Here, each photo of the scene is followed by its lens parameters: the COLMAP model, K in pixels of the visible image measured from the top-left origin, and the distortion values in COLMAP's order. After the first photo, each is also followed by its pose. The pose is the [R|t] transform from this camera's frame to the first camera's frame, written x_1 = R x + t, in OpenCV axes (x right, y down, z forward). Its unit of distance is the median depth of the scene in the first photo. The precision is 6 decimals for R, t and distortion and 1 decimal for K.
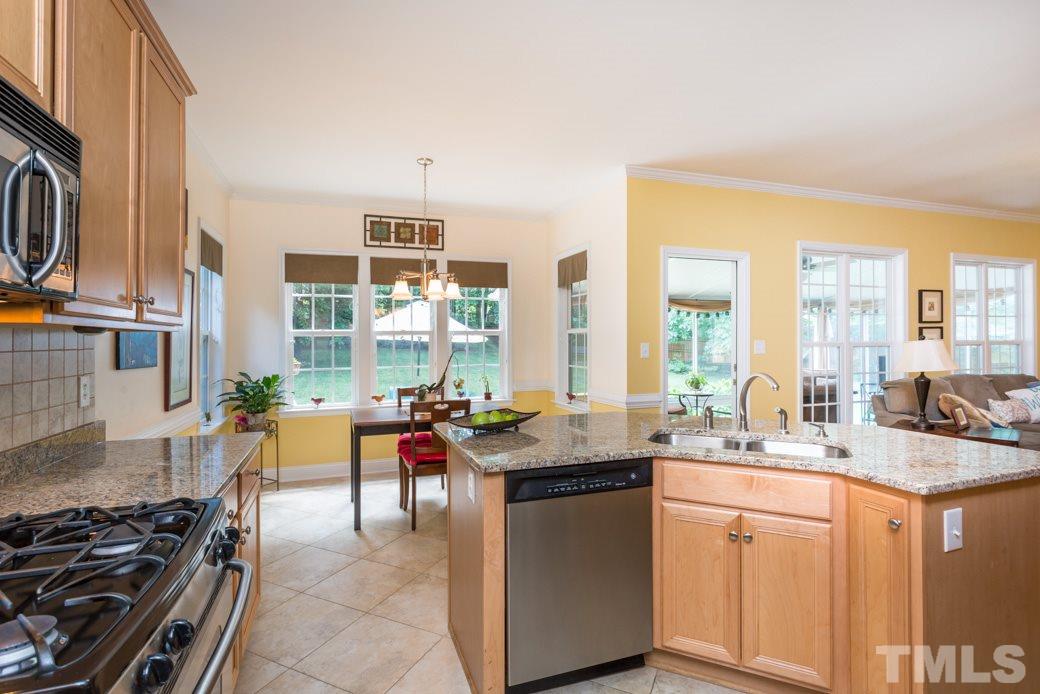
lens RADIAL K [[496.7, 0, 511.7], [0, 496.7, 341.2], [0, 0, 1]] dist [-0.001242, -0.000142]
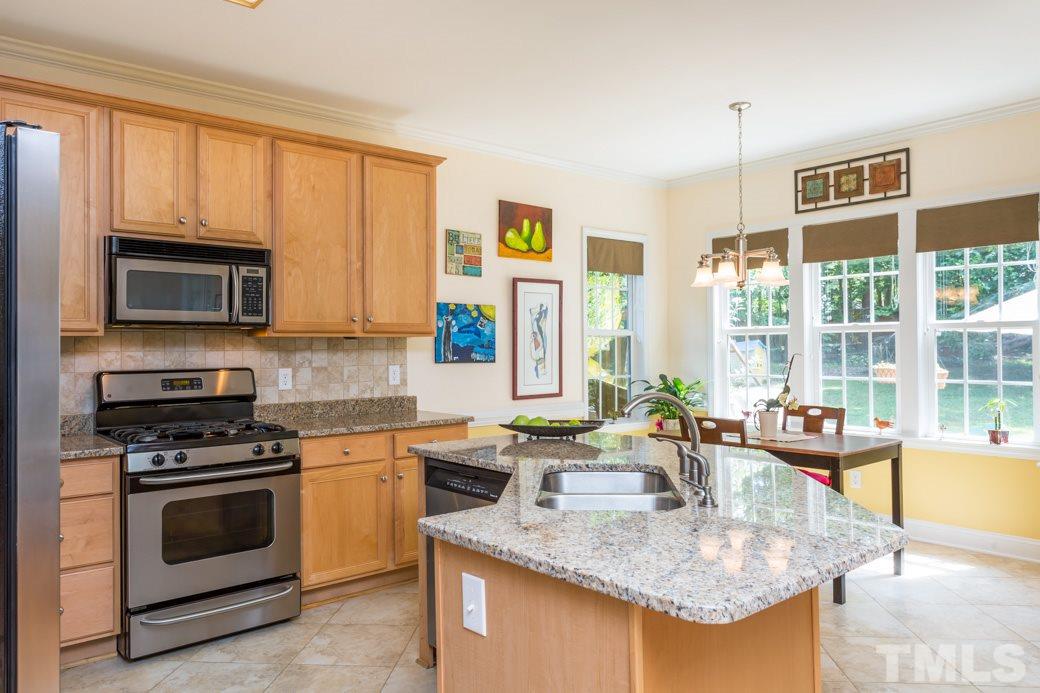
lens RADIAL K [[743.9, 0, 511.8], [0, 743.9, 343.4], [0, 0, 1]] dist [0.005160, 0.005109]
pose [[0.353161, 0.002389, -0.935559, 0.592269], [0.006393, 0.999967, 0.004967, -0.003995], [0.935541, -0.007735, 0.353134, 0.201723]]
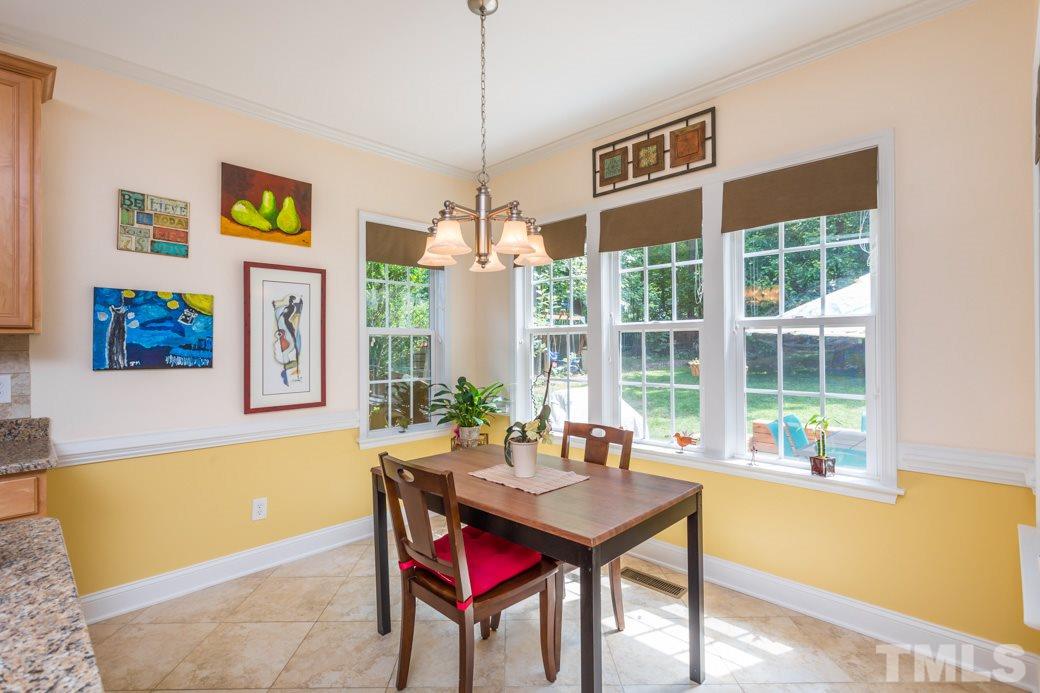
lens RADIAL K [[490.5, 0, 515.6], [0, 490.5, 344.0], [0, 0, 1]] dist [-0.001923, 0.000113]
pose [[0.441598, 0.005702, -0.897195, 0.240447], [0.003454, 0.999962, 0.008055, -0.001544], [0.897206, -0.006656, 0.441561, 0.609762]]
